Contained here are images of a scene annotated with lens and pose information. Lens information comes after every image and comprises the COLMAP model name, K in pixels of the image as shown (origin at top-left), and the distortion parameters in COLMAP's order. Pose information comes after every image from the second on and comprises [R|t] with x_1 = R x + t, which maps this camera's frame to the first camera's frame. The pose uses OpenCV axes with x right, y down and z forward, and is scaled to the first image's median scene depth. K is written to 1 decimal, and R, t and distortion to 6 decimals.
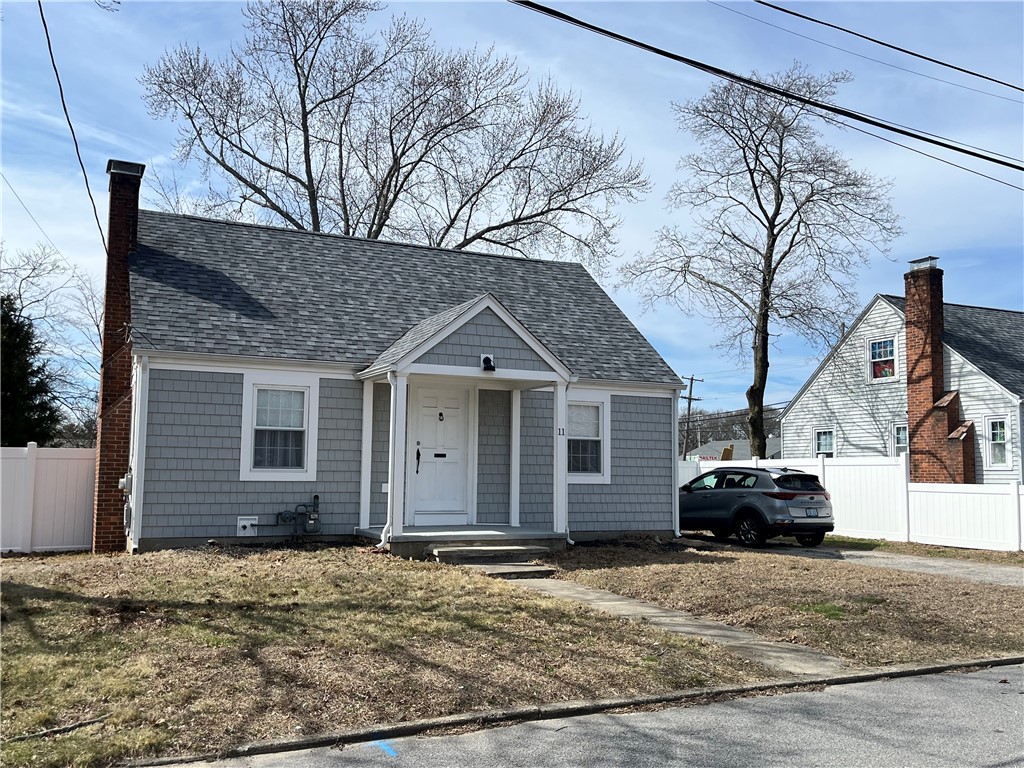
lens RADIAL K [[933.4, 0, 511.9], [0, 933.4, 382.2], [0, 0, 1]] dist [0.032263, 0.000000]
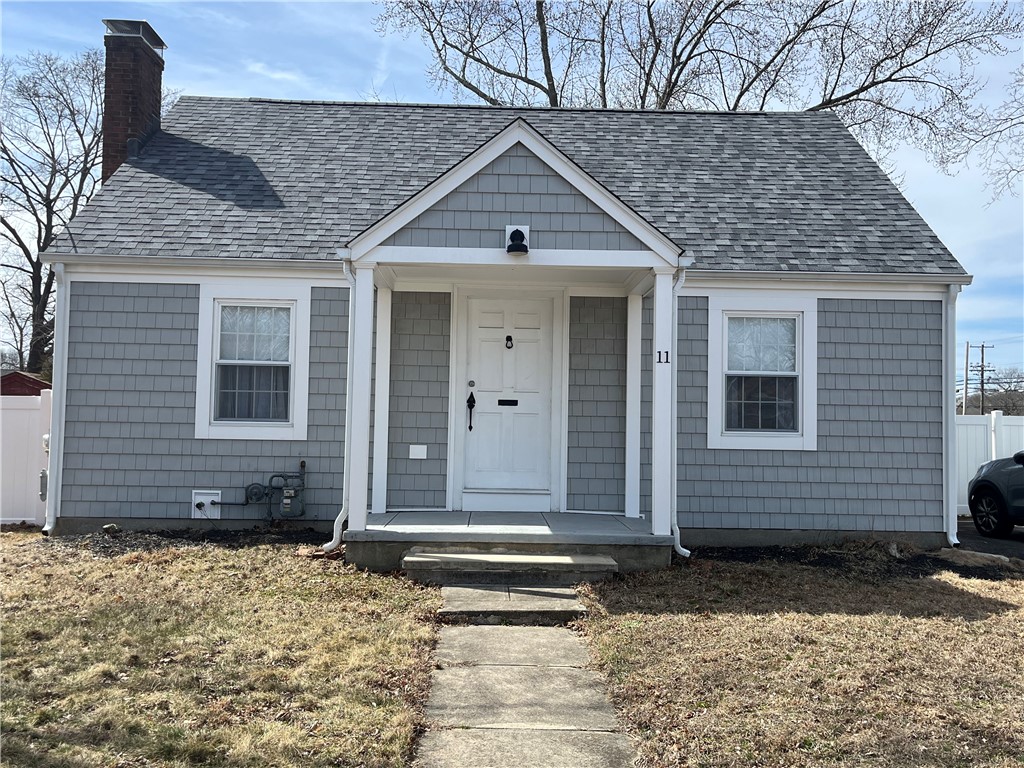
lens RADIAL K [[933.4, 0, 513.0], [0, 933.4, 389.2], [0, 0, 1]] dist [0.032263, 0.000000]
pose [[0.911648, -0.013595, -0.410748, 0.200952], [0.033479, 0.998588, 0.041254, 0.046238], [0.409607, -0.051361, 0.910815, 0.448935]]
